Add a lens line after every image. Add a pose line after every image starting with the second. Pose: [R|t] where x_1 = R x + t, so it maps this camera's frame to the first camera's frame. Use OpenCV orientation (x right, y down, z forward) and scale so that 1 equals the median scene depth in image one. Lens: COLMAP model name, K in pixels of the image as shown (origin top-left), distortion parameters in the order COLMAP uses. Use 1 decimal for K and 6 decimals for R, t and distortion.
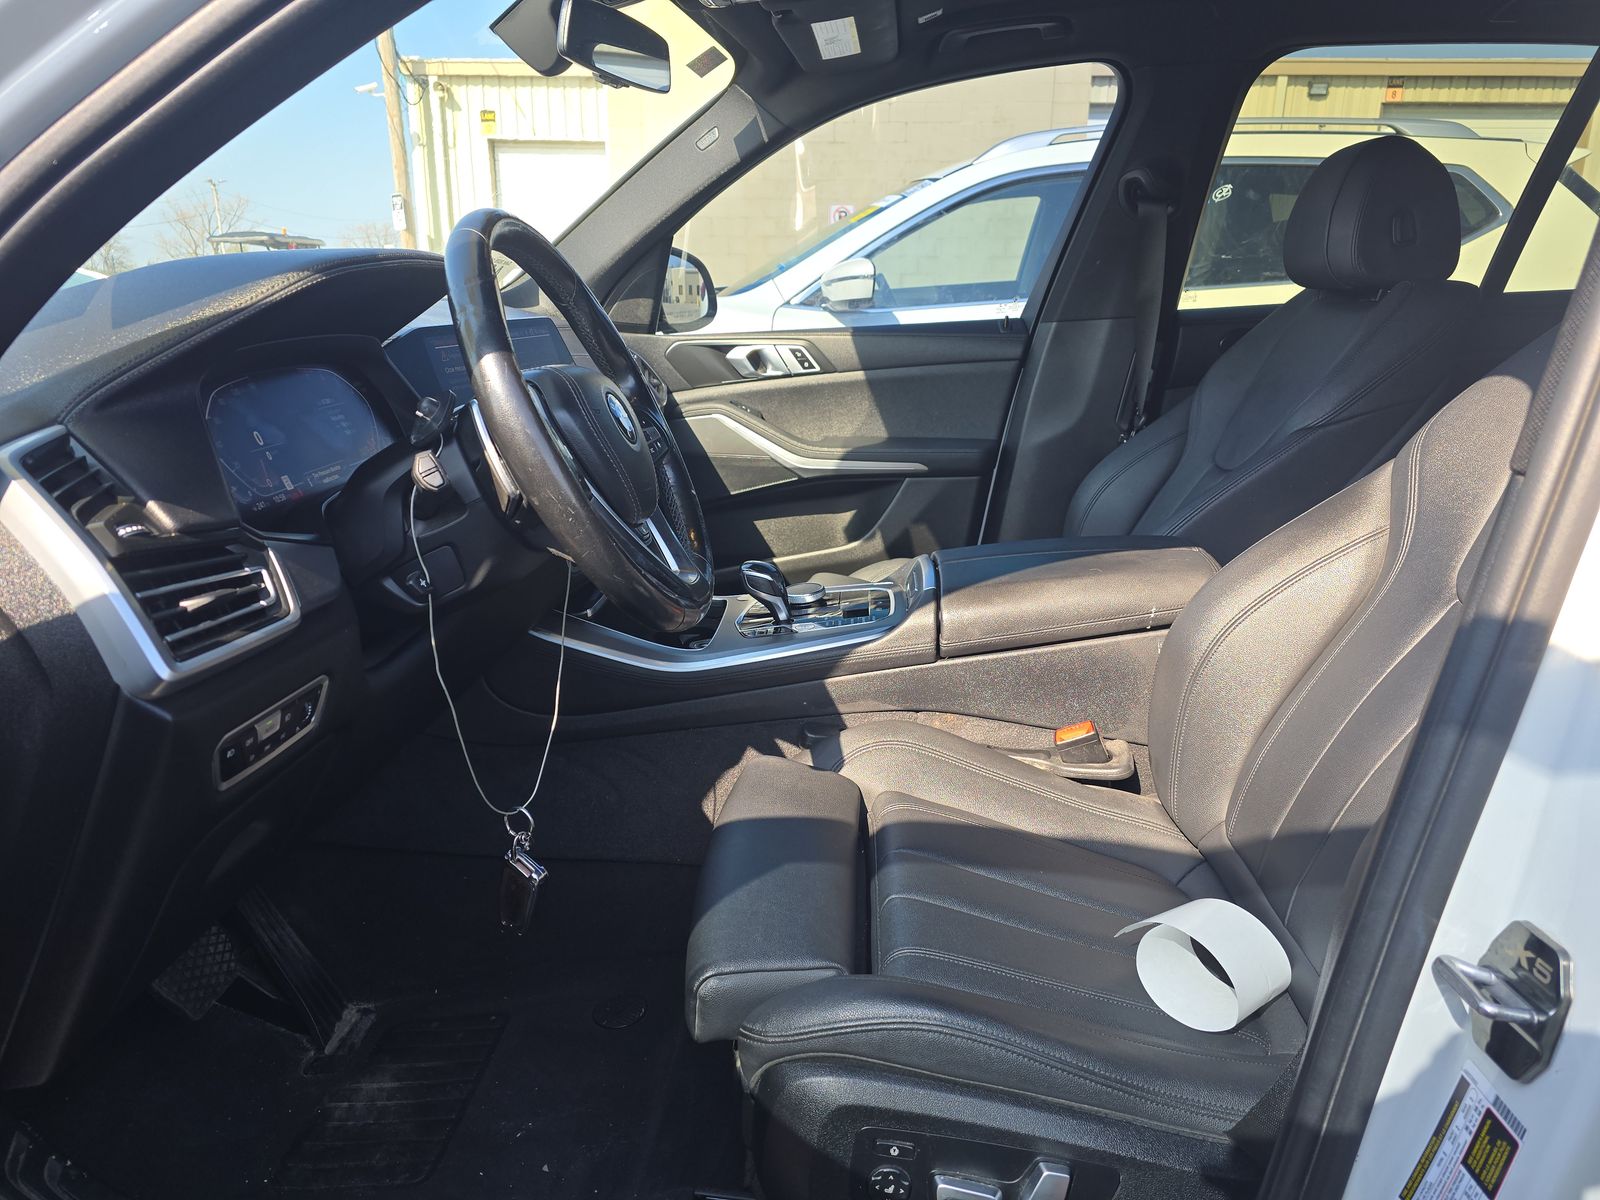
lens RADIAL K [[1083.9, 0, 798.6], [0, 1083.9, 598.2], [0, 0, 1]] dist [0.054043, -0.041039]
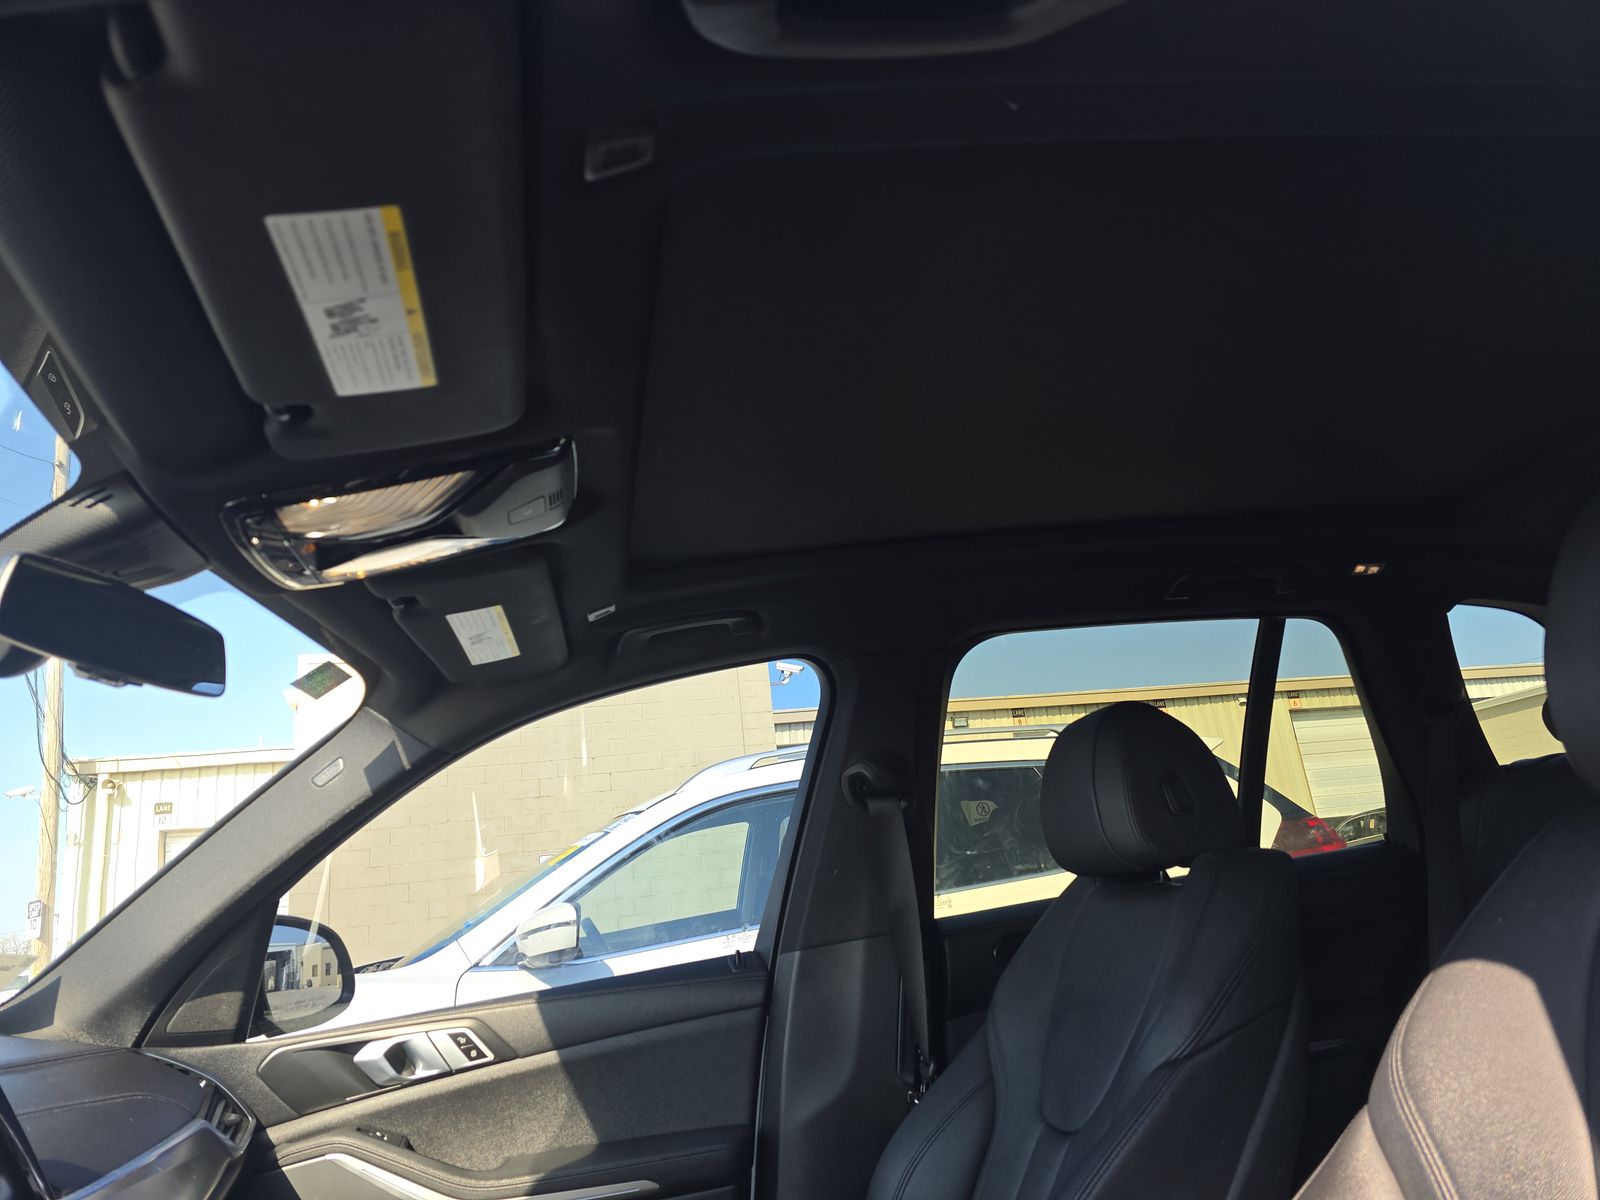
lens RADIAL K [[1083.9, 0, 801.6], [0, 1083.9, 595.2], [0, 0, 1]] dist [0.054043, -0.041039]
pose [[0.963045, -0.037273, 0.266750, 0.034037], [0.175823, 0.837249, -0.517785, -0.055873], [-0.204036, 0.545551, 0.812861, 0.203260]]
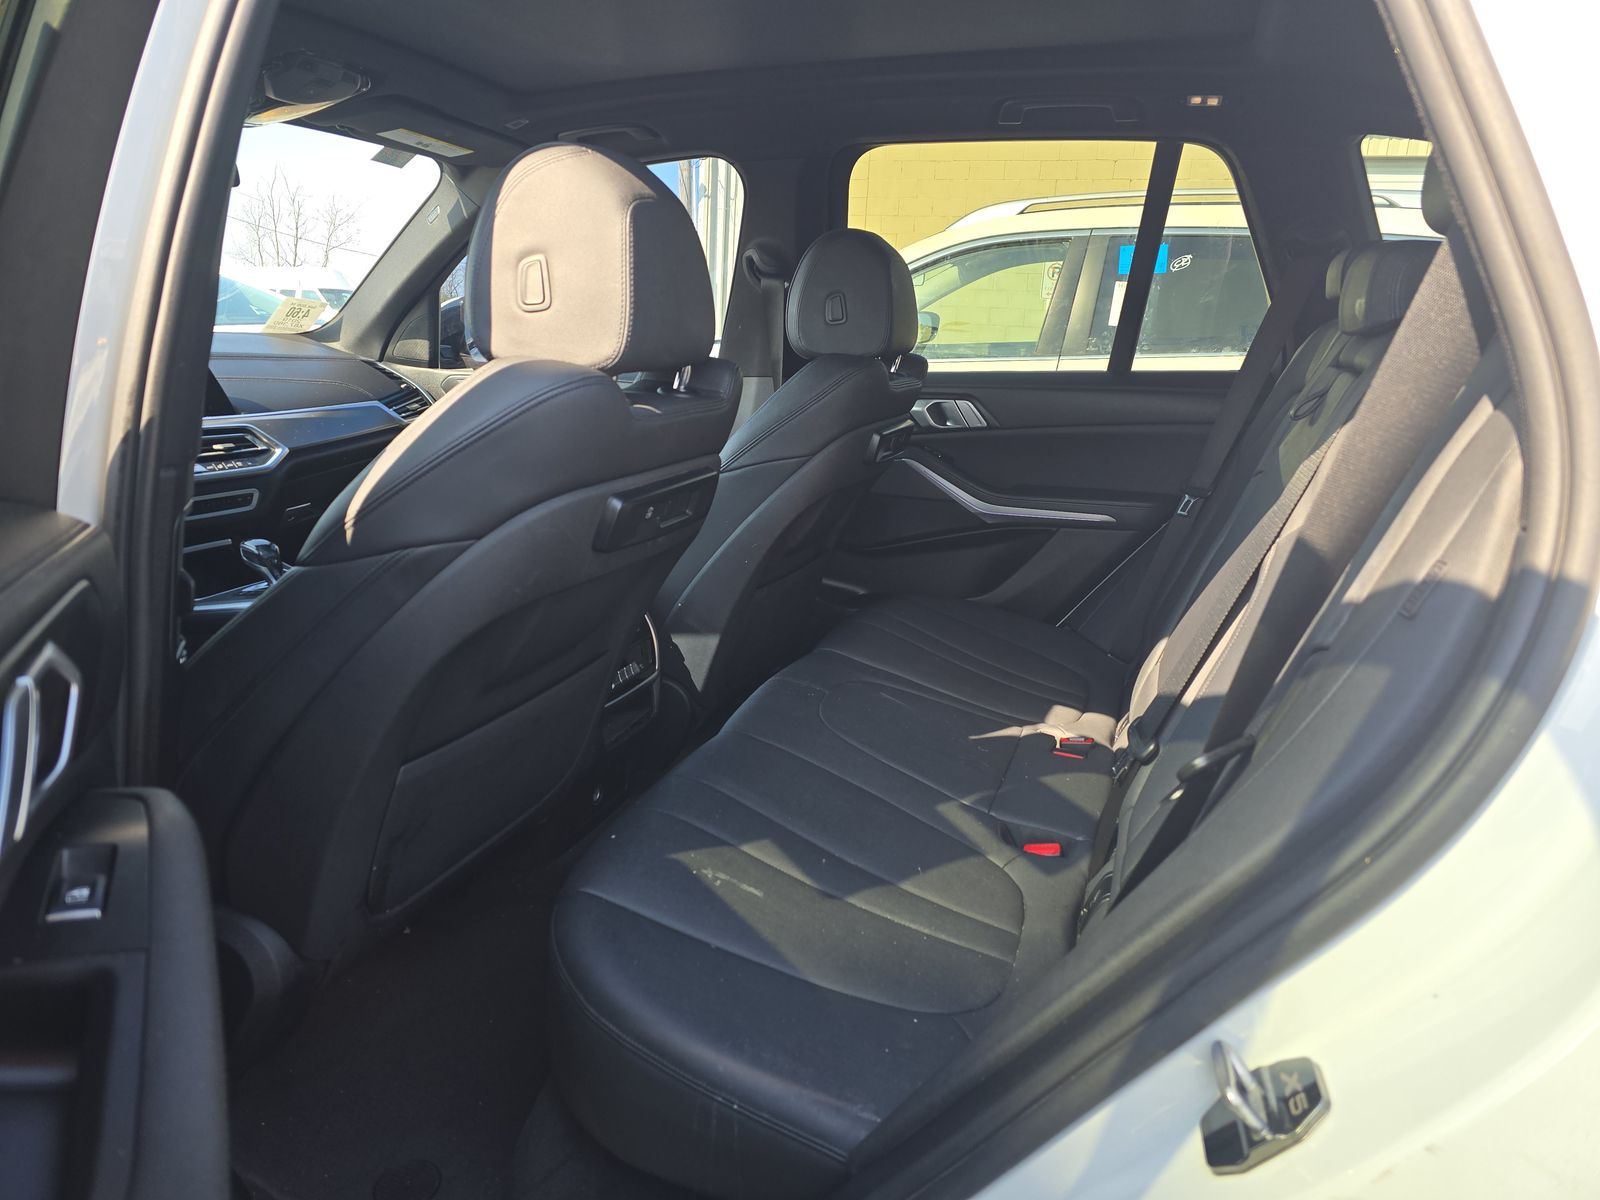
lens RADIAL K [[1083.9, 0, 795.8], [0, 1083.9, 594.1], [0, 0, 1]] dist [0.054043, -0.041039]
pose [[0.961876, 0.098944, -0.254961, 0.600963], [-0.109915, 0.993515, -0.029111, -0.000044], [0.250427, 0.056026, 0.966513, -0.070315]]
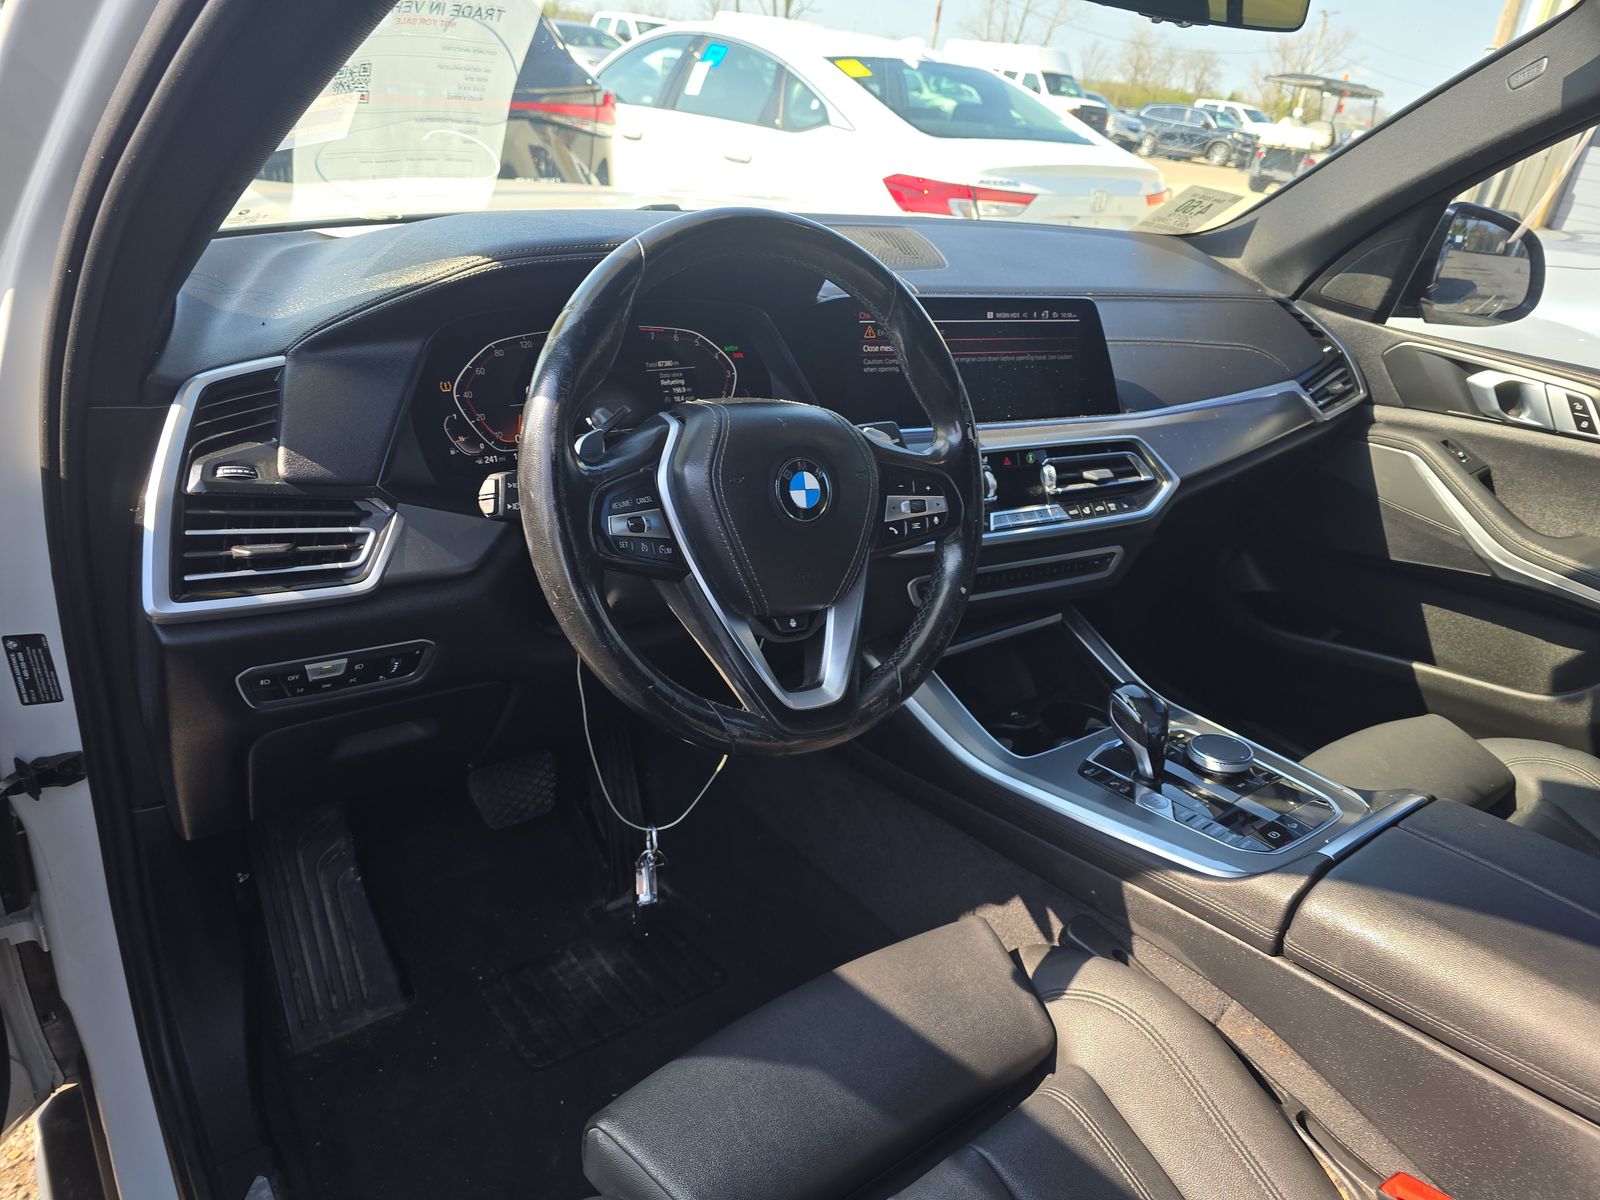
lens RADIAL K [[1083.9, 0, 803.1], [0, 1083.9, 596.6], [0, 0, 1]] dist [0.054043, -0.041039]
pose [[0.649297, 0.407704, -0.642021, 0.172250], [-0.325799, 0.911898, 0.249593, -0.132101], [0.687218, 0.047110, 0.724922, 0.190387]]
